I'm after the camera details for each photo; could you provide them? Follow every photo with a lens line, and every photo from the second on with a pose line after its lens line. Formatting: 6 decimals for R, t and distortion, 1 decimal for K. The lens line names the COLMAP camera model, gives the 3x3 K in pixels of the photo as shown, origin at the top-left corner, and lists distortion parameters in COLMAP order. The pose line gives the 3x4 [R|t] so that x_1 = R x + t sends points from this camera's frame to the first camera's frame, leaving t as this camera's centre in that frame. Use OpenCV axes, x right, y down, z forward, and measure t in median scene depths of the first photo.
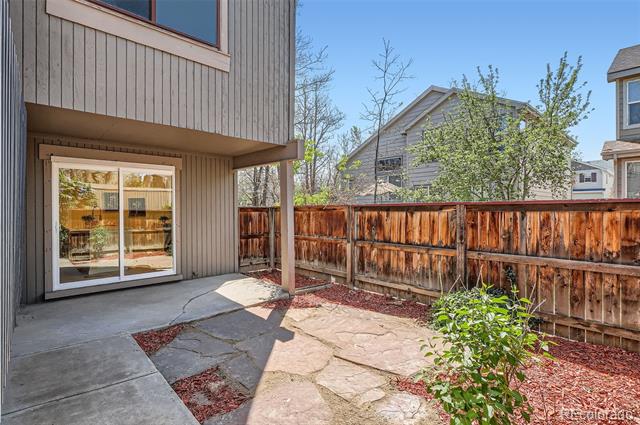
lens RADIAL K [[310.5, 0, 319.1], [0, 310.5, 210.8], [0, 0, 1]] dist [-0.002686, 0.000999]
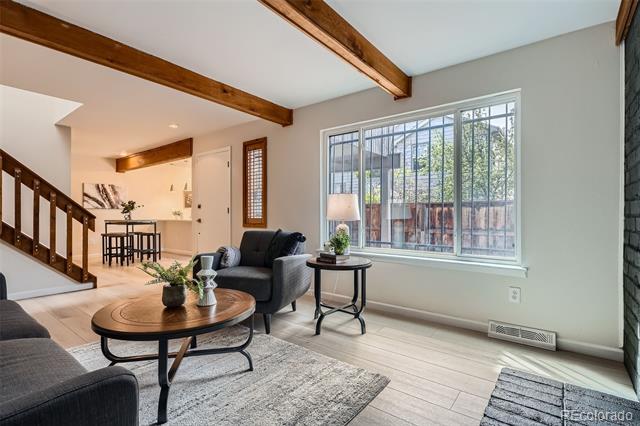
lens RADIAL K [[310.5, 0, 322.3], [0, 310.5, 215.6], [0, 0, 1]] dist [-0.002686, 0.000999]
pose [[0.986460, 0.008114, 0.163800, -0.617200], [-0.007673, 0.999965, -0.003329, 0.051015], [-0.163822, 0.002027, 0.986488, -0.280950]]
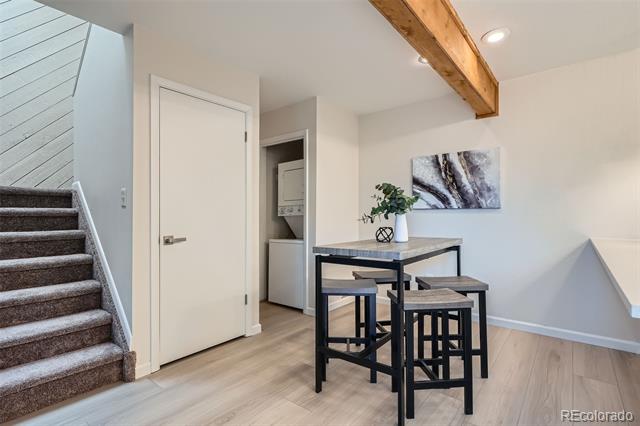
lens RADIAL K [[310.5, 0, 319.7], [0, 310.5, 211.6], [0, 0, 1]] dist [-0.002686, 0.000999]
pose [[0.142703, -0.001433, -0.989764, -0.794509], [-0.004497, 0.999988, -0.002096, 0.029704], [0.989755, 0.004750, 0.142695, 0.971613]]
